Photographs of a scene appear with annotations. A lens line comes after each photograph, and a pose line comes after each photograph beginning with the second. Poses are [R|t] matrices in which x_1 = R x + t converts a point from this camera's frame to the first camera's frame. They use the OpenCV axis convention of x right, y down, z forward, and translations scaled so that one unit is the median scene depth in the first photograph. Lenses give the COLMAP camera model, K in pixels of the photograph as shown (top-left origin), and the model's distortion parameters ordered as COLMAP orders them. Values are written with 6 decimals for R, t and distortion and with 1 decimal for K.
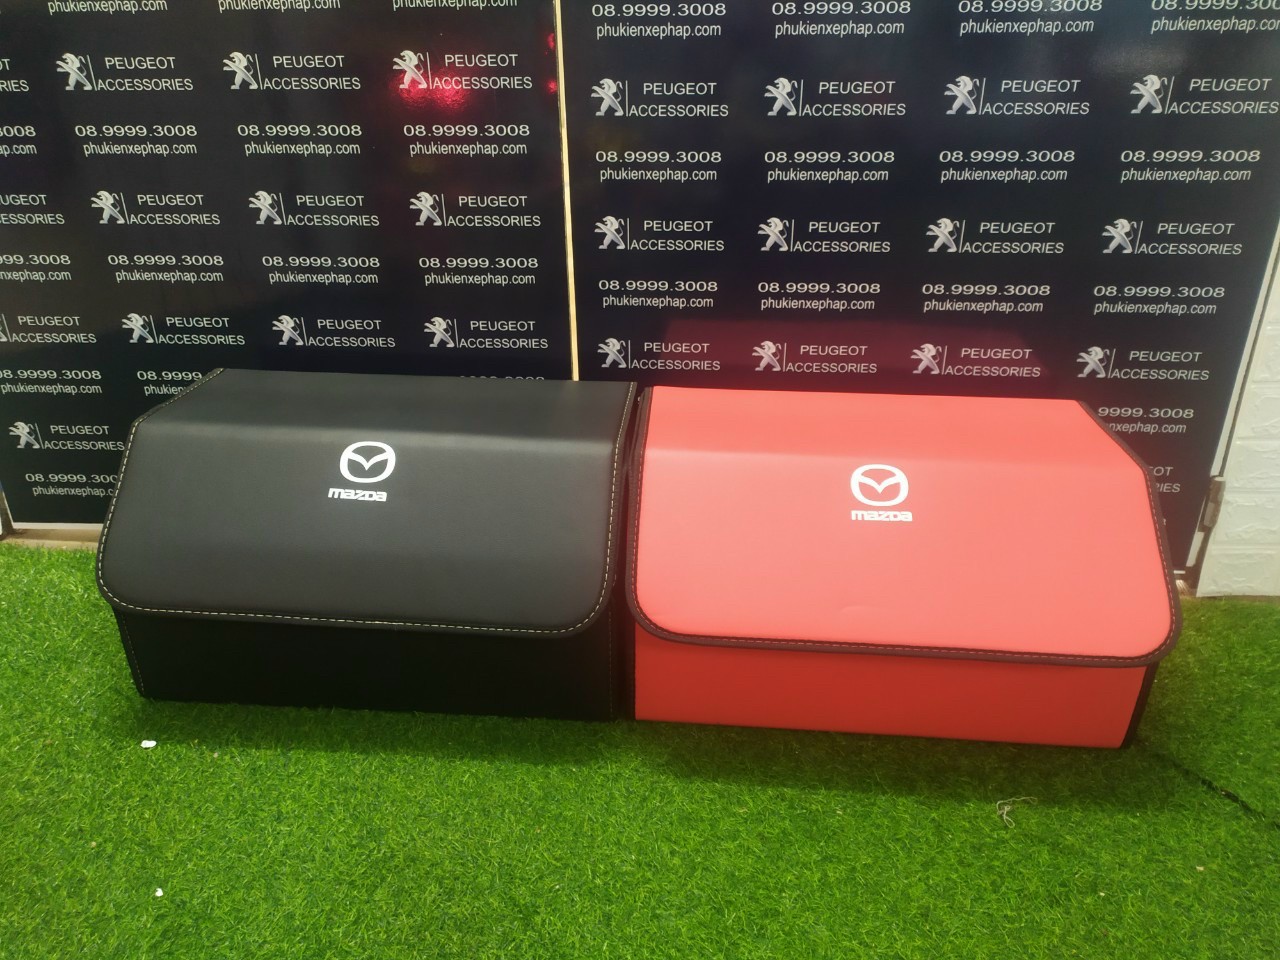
lens RADIAL K [[966.2, 0, 640.0], [0, 966.2, 480.0], [0, 0, 1]] dist [0.083204, -0.100848]
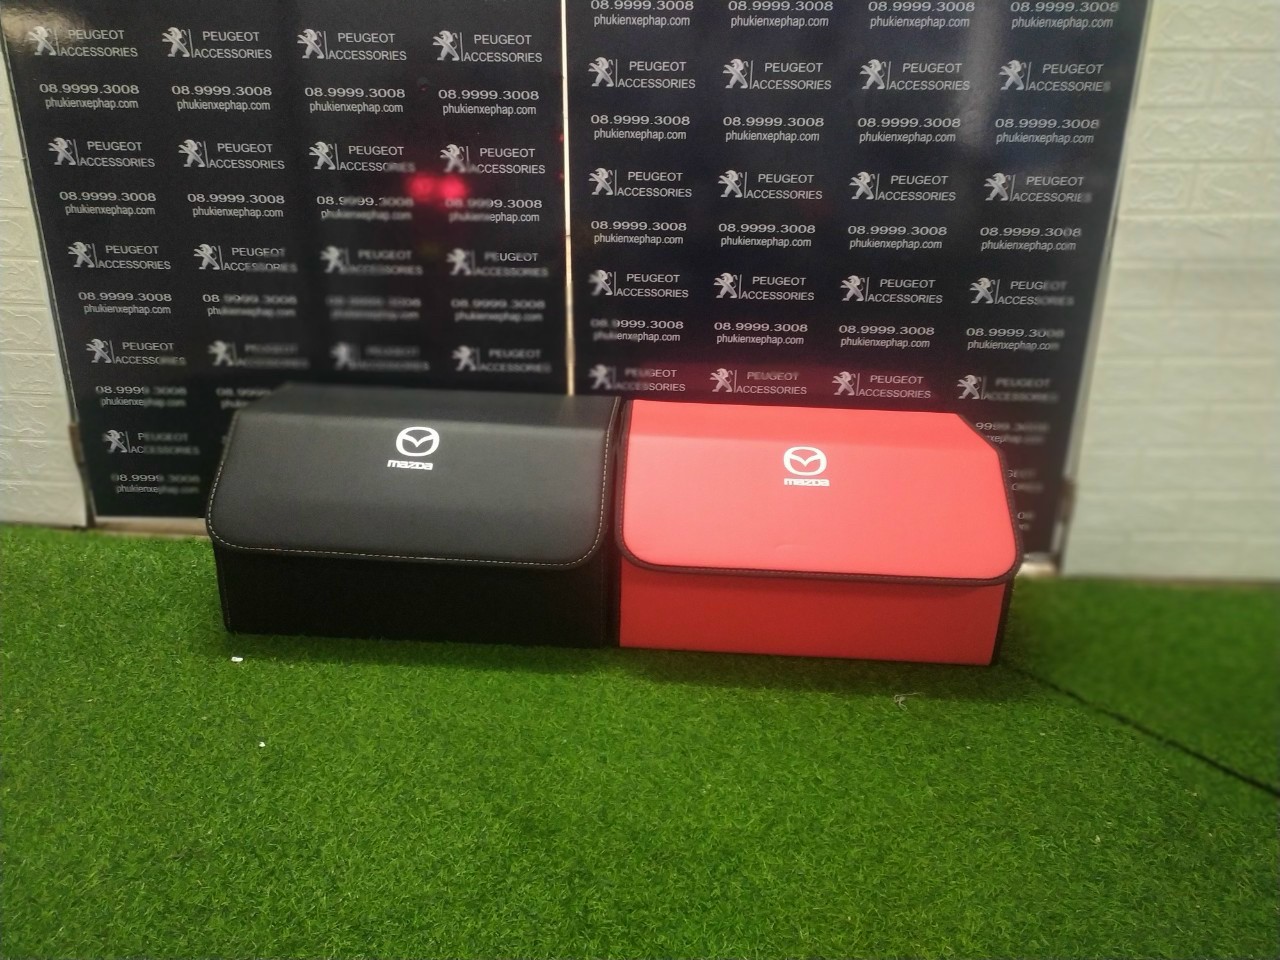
lens RADIAL K [[966.2, 0, 640.0], [0, 966.2, 480.0], [0, 0, 1]] dist [0.083204, -0.100848]
pose [[0.999084, 0.009753, 0.041671, -0.033841], [-0.005099, 0.993878, -0.110362, 0.170080], [-0.042492, 0.110049, 0.993017, -0.295311]]
